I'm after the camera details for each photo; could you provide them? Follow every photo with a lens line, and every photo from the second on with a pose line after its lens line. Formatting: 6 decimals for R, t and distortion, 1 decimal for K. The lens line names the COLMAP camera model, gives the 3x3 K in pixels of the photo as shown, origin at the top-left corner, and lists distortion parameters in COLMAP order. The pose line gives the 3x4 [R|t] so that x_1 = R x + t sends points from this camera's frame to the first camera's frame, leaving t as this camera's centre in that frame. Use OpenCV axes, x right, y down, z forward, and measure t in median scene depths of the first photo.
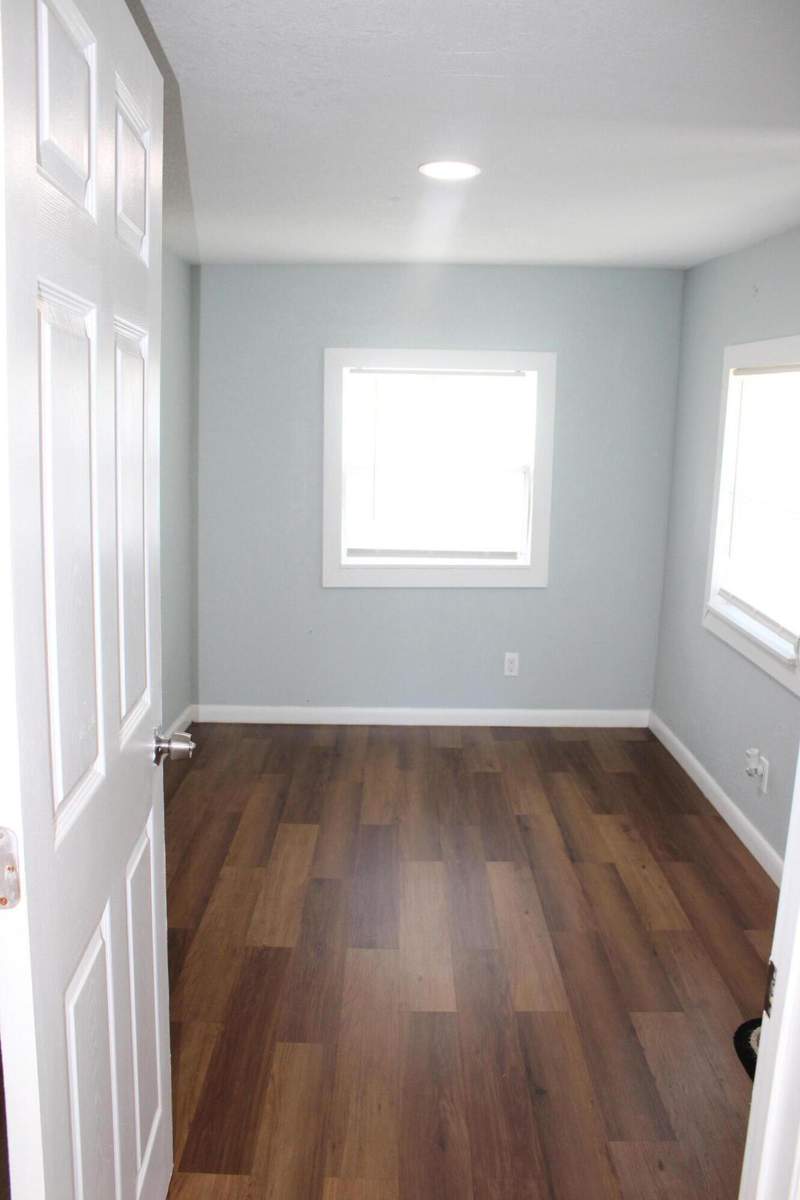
lens RADIAL K [[1007.1, 0, 400.0], [0, 1007.1, 600.0], [0, 0, 1]] dist [-0.168945, 0.143047]
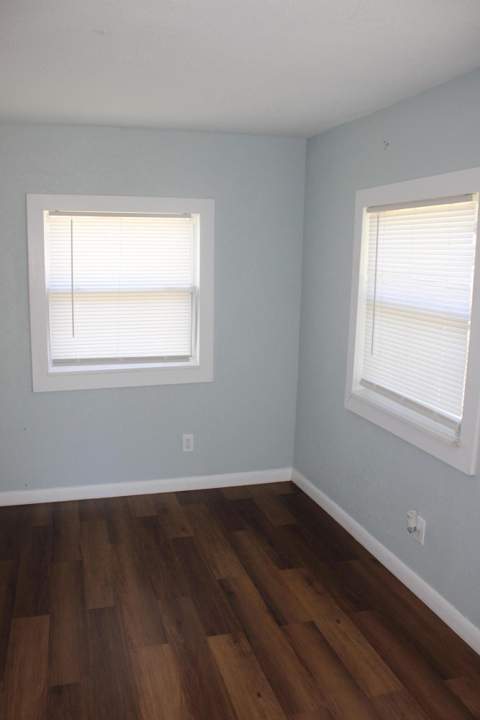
lens RADIAL K [[604.3, 0, 240.0], [0, 604.3, 360.0], [0, 0, 1]] dist [-0.168945, 0.143047]
pose [[0.960585, -0.051498, 0.273174, -0.037302], [0.056096, 0.998384, -0.009044, -0.038348], [-0.272267, 0.024011, 0.961922, 0.296136]]
